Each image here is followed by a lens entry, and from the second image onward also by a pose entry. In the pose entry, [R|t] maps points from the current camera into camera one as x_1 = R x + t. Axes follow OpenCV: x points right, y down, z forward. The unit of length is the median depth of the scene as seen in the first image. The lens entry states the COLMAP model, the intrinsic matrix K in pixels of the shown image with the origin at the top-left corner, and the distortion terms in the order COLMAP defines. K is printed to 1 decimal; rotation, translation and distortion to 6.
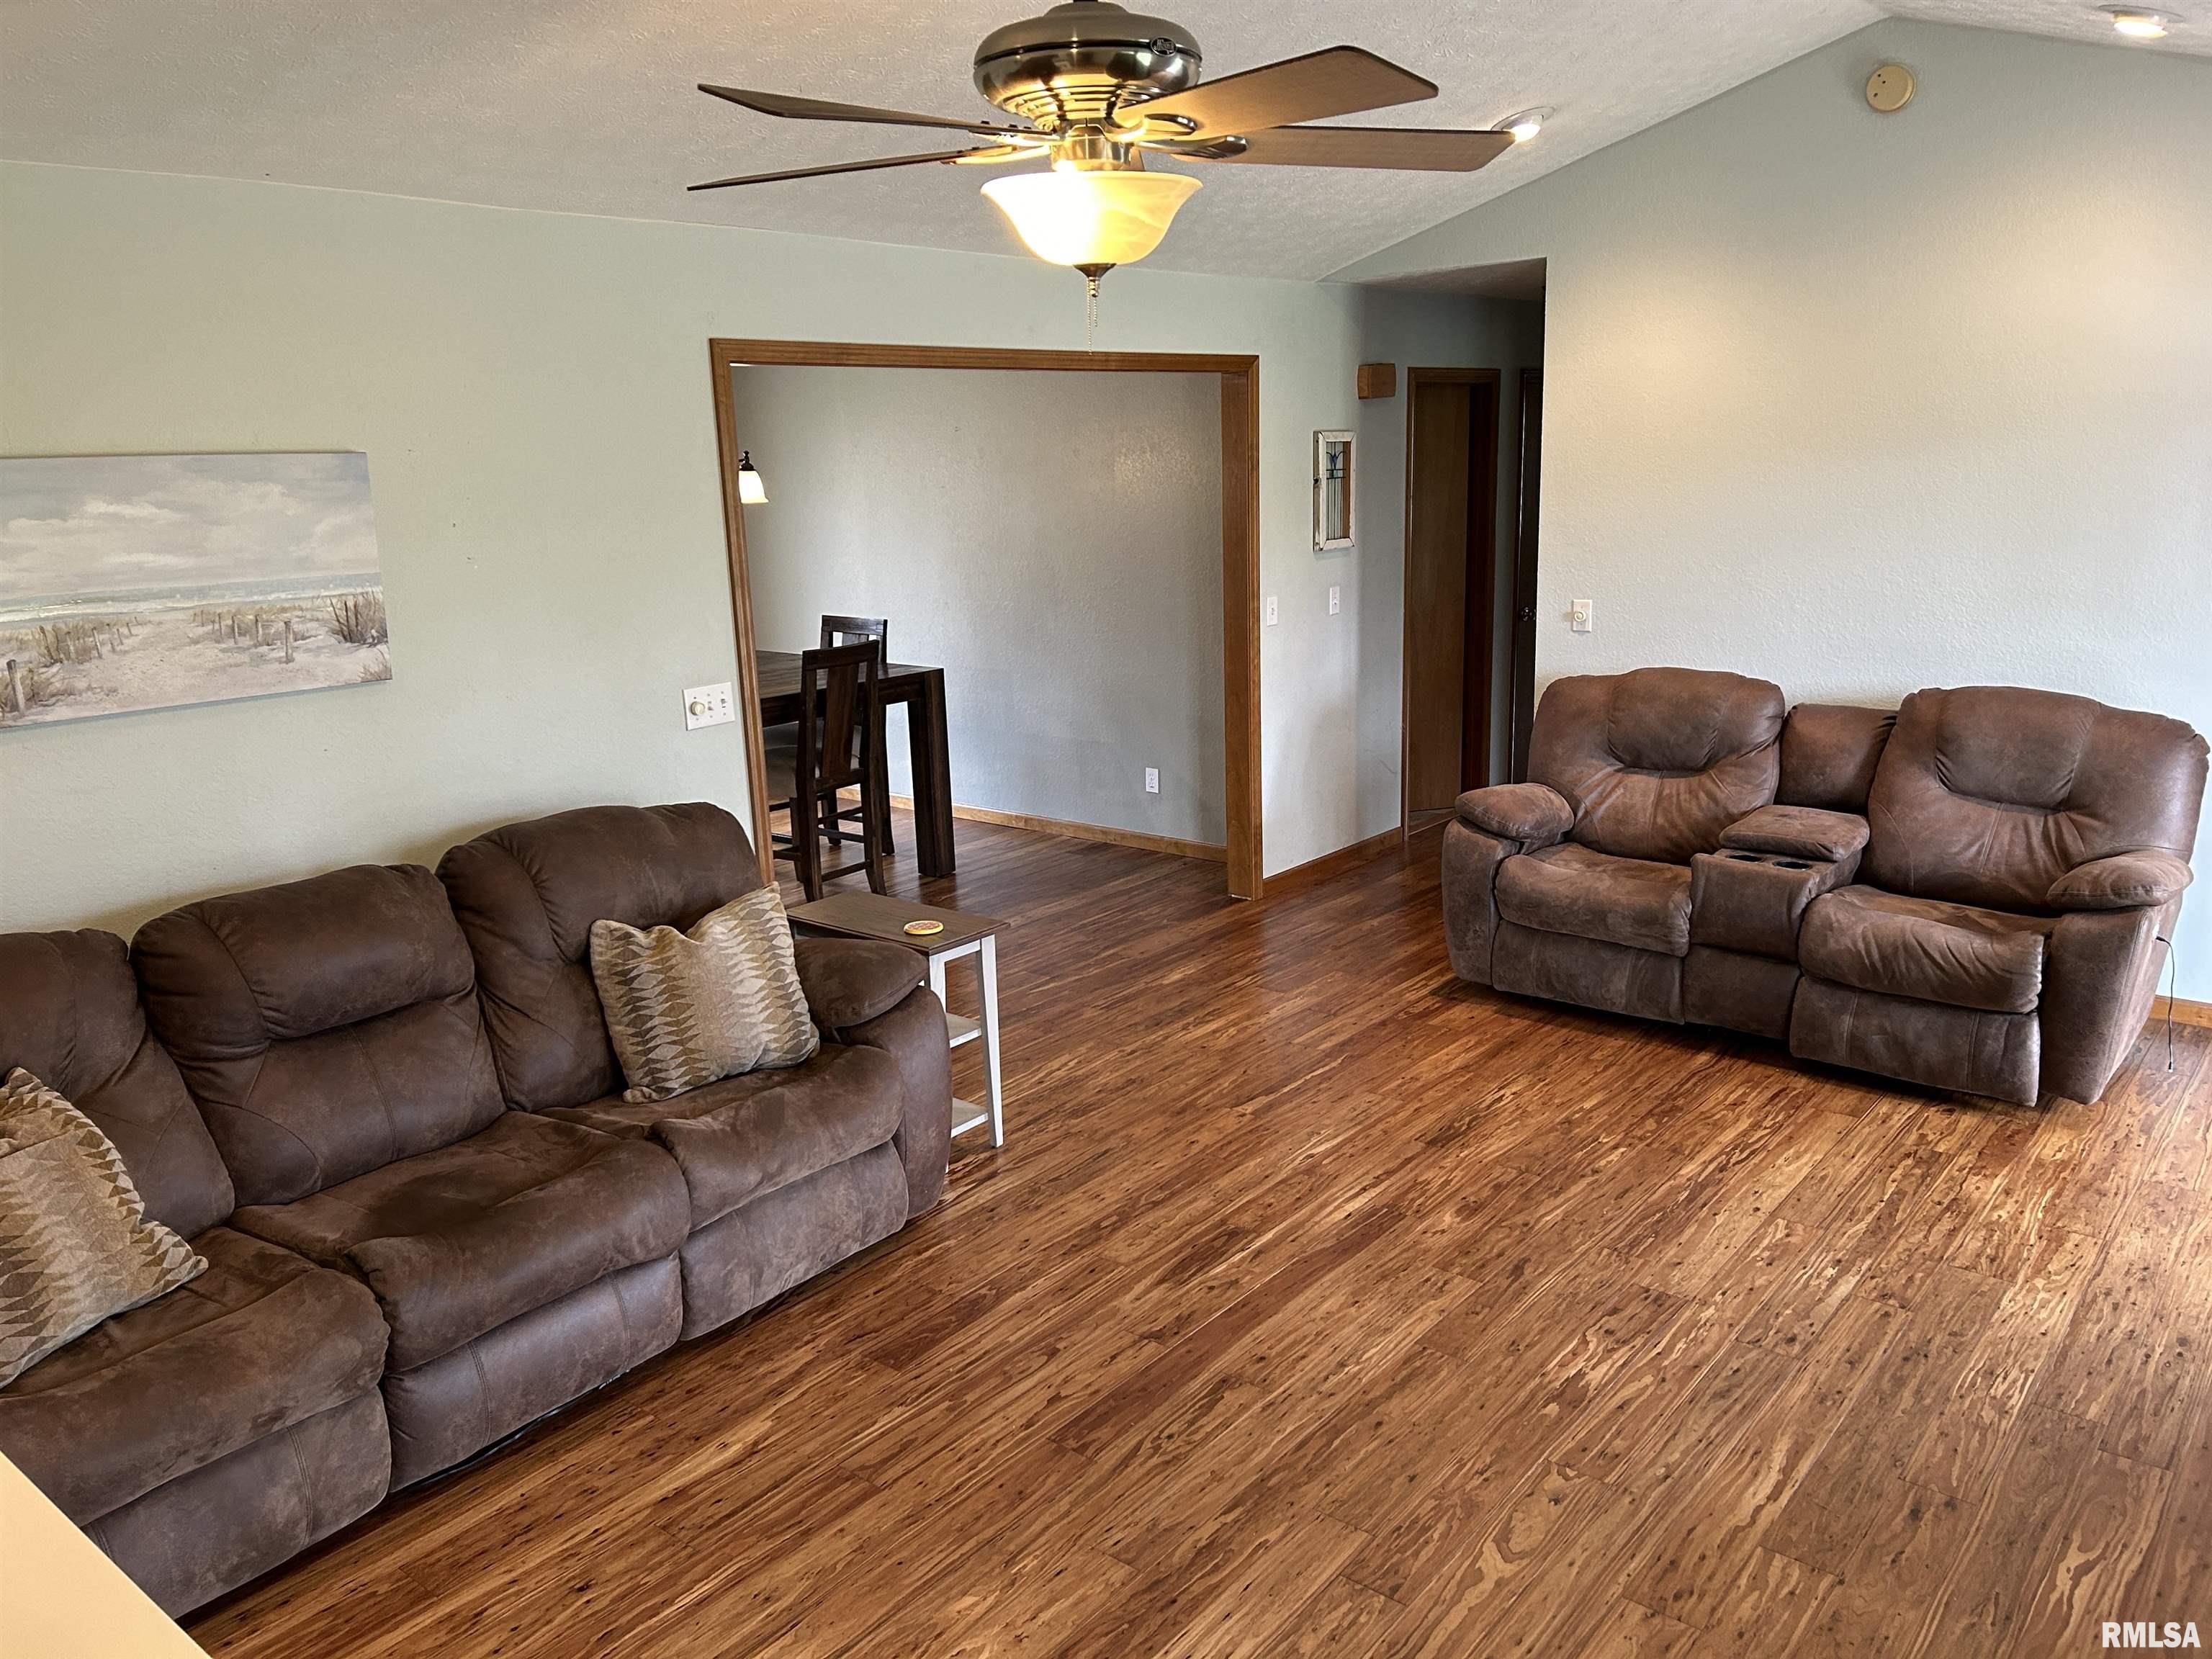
lens RADIAL K [[1670.1, 0, 1105.8], [0, 1670.1, 811.6], [0, 0, 1]] dist [0.084939, -0.074325]
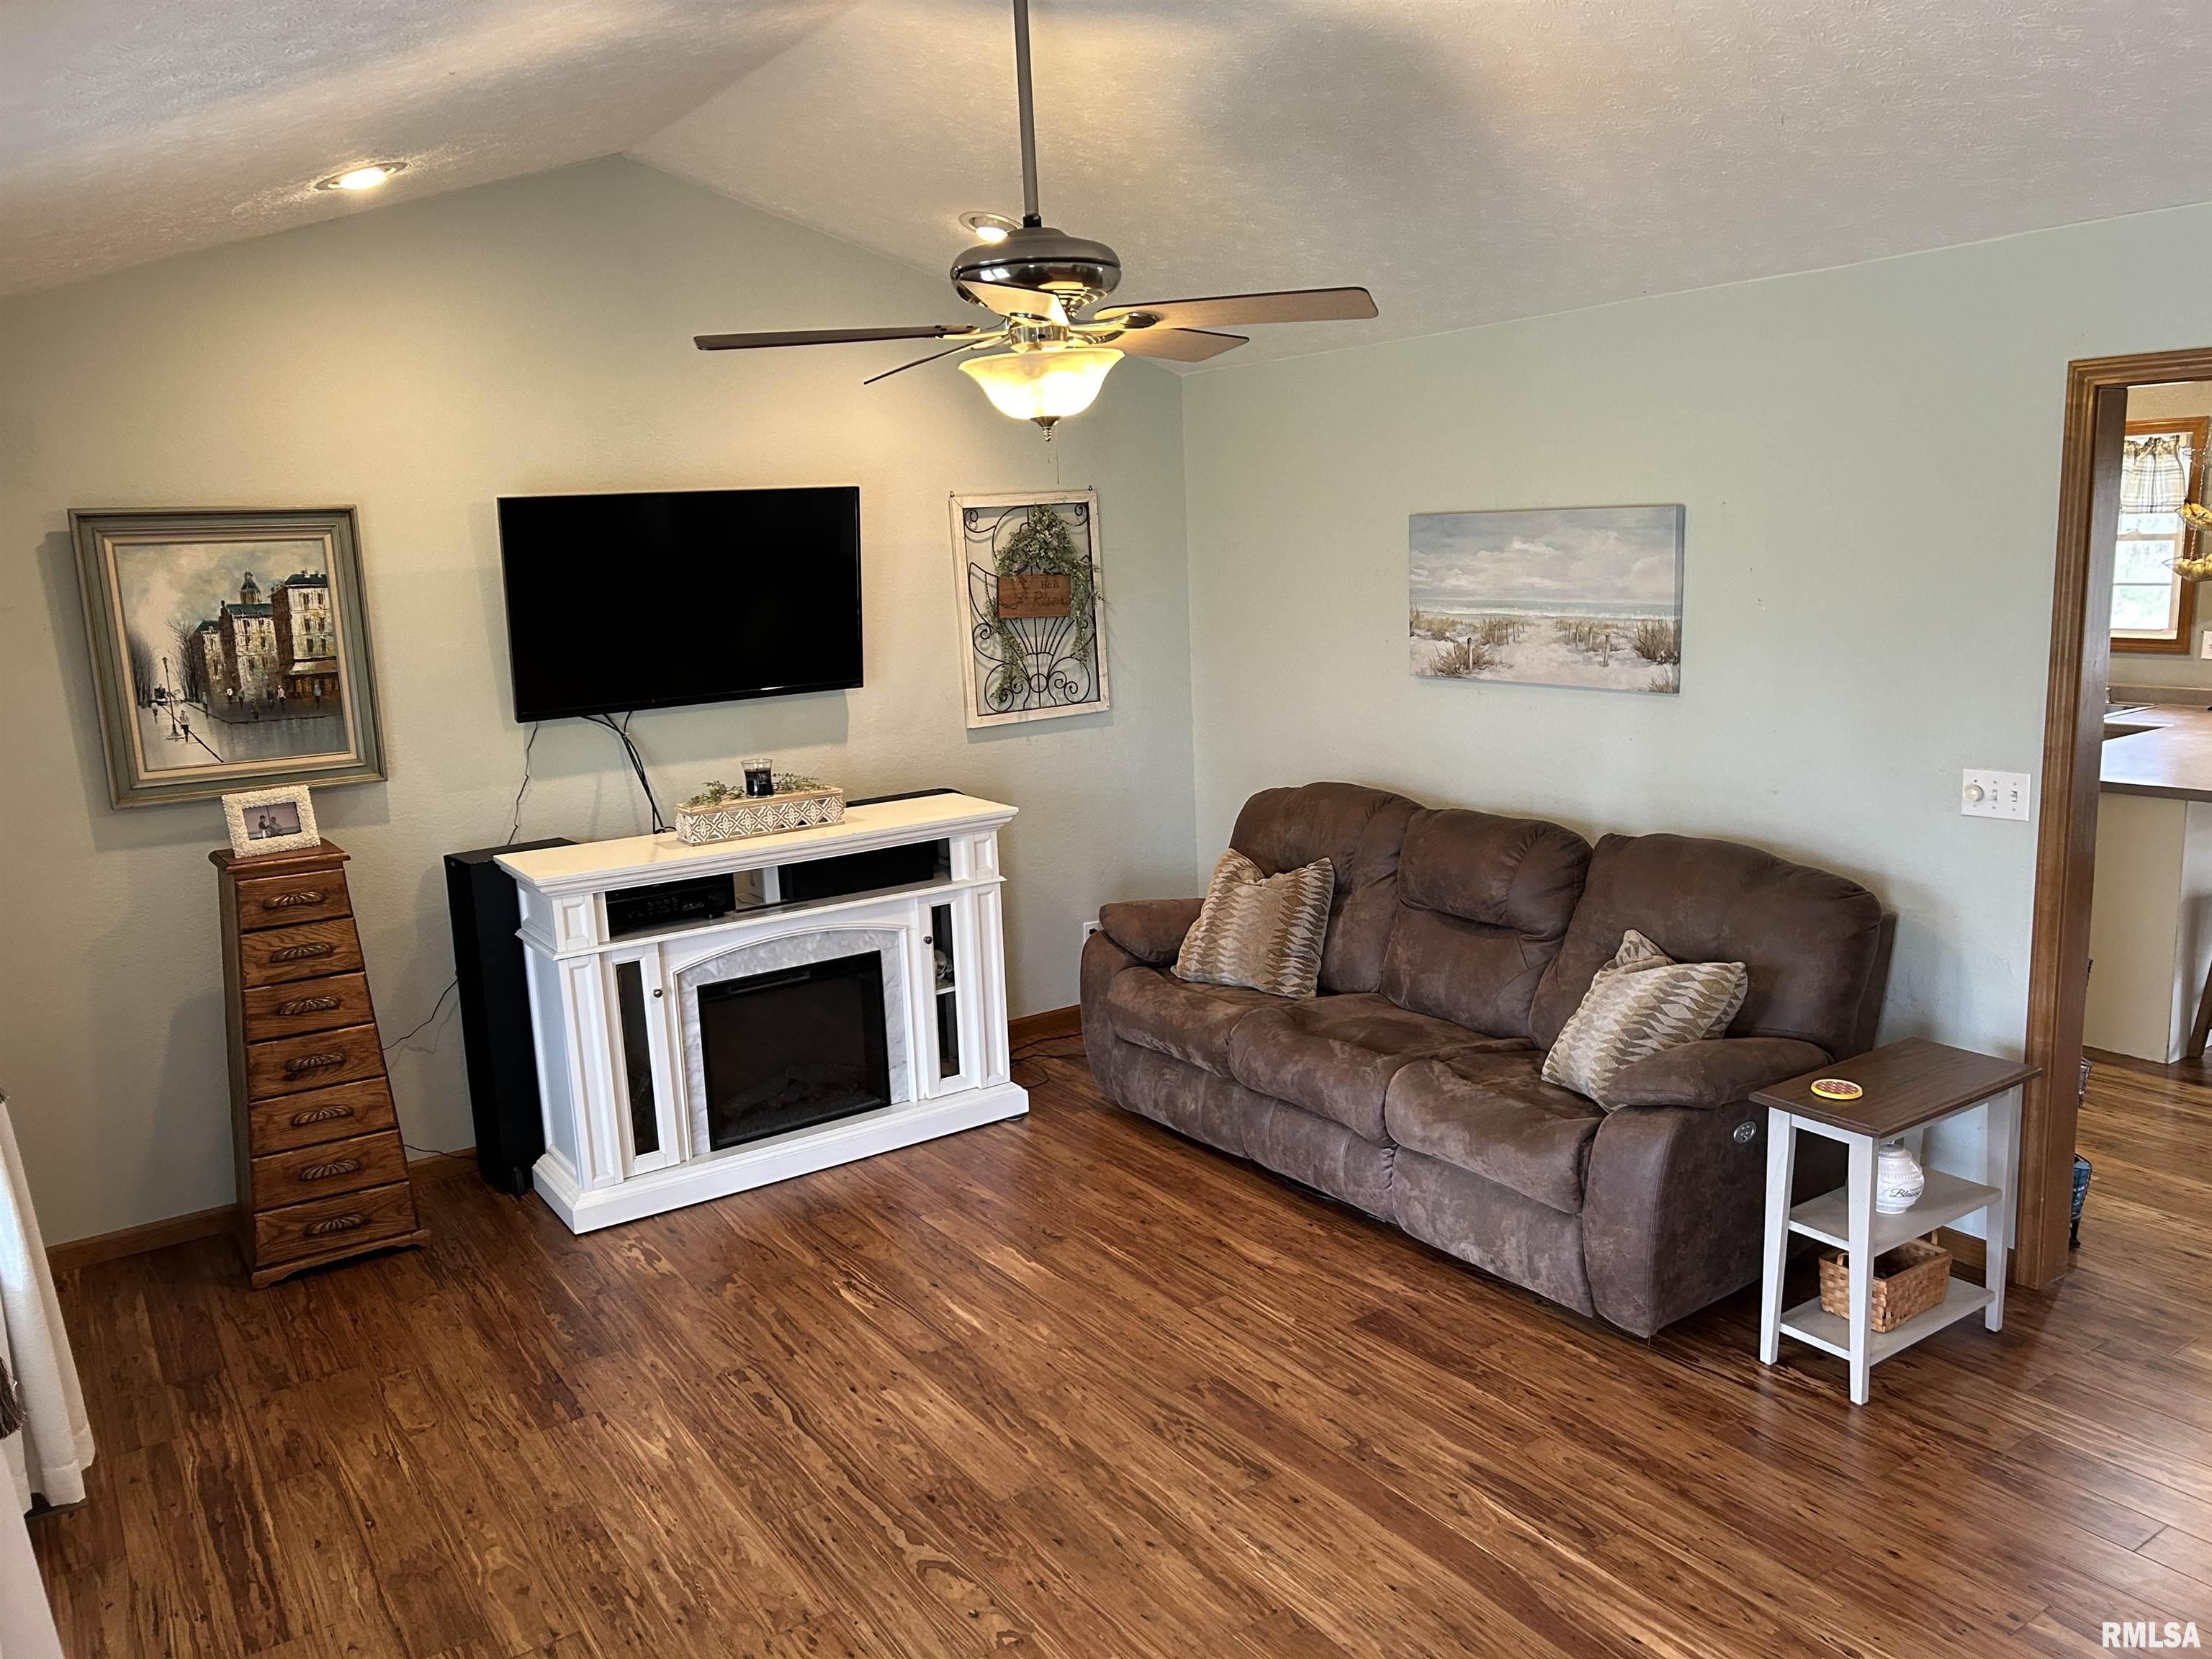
lens RADIAL K [[1656.6, 0, 1109.8], [0, 1656.6, 825.1], [0, 0, 1]] dist [0.111439, -0.142660]
pose [[-0.280143, 0.215629, -0.935427, 0.793543], [-0.159042, 0.950553, 0.266747, -0.234566], [0.946692, 0.223500, -0.231997, 0.885821]]
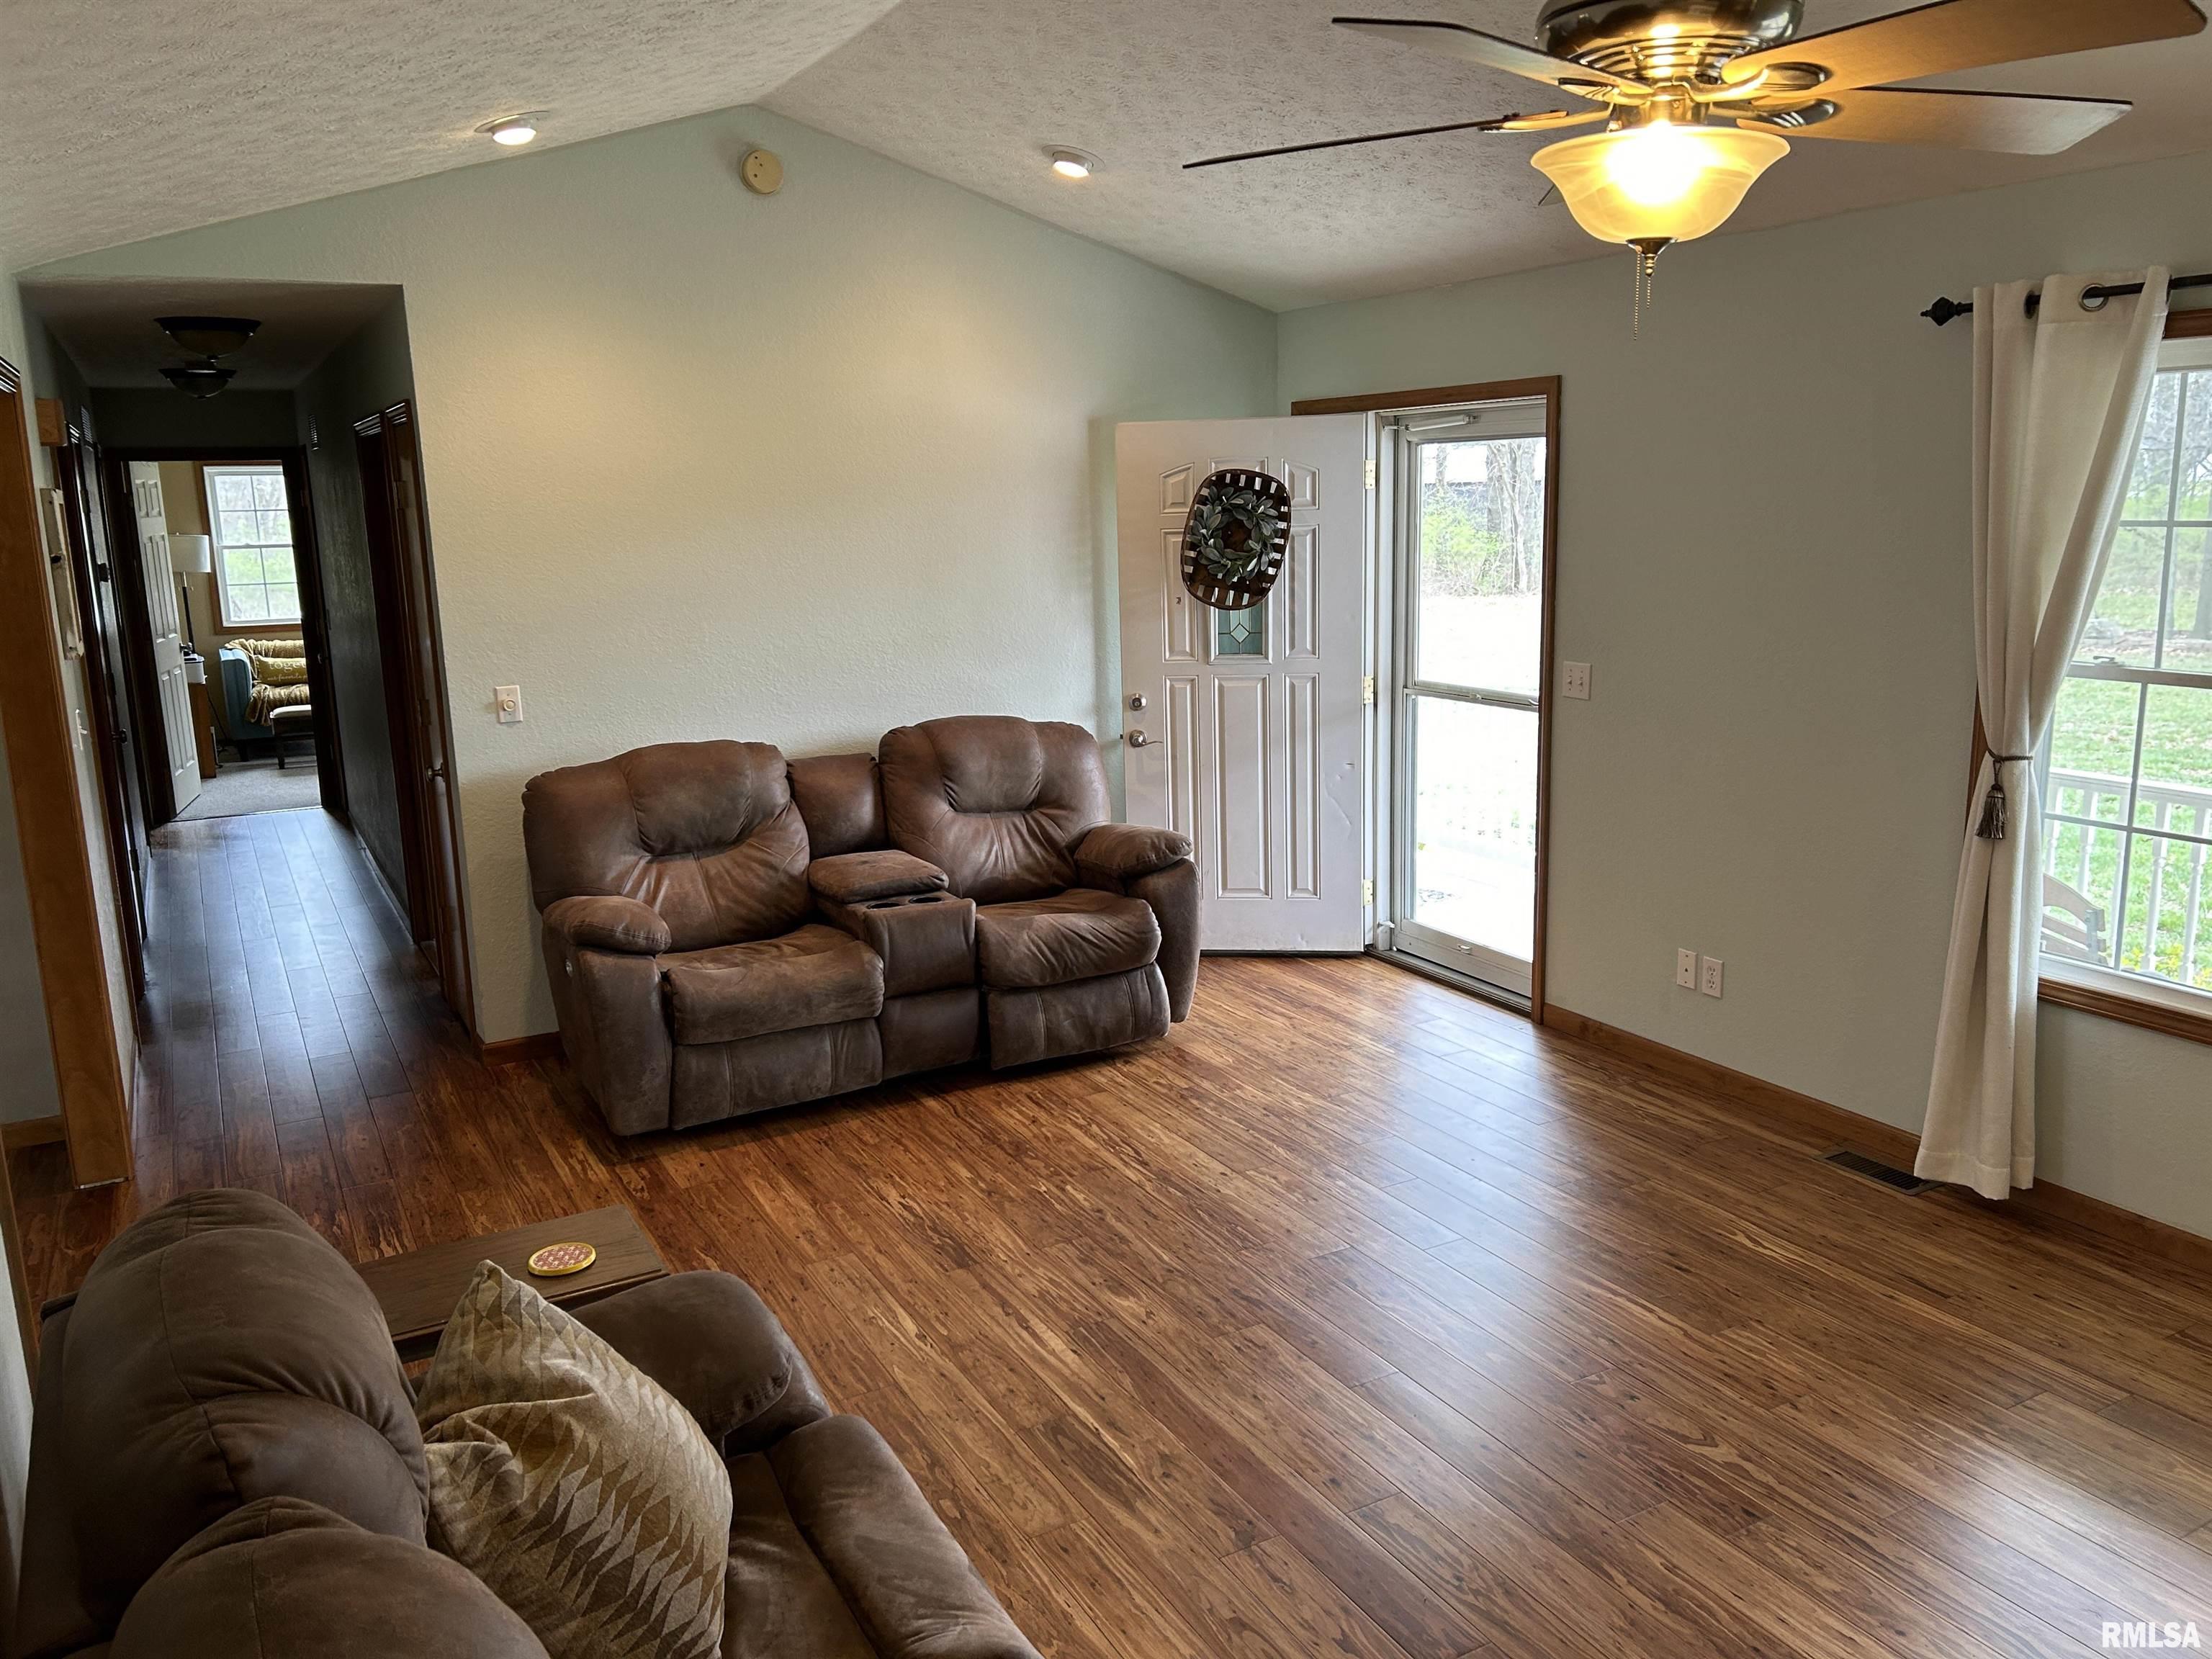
lens RADIAL K [[1670.1, 0, 1105.8], [0, 1670.1, 811.6], [0, 0, 1]] dist [0.084939, -0.074325]
pose [[0.366418, -0.158450, 0.916859, -0.613783], [0.215766, 0.973003, 0.081923, -0.102674], [-0.905087, 0.167809, 0.390714, 0.598129]]
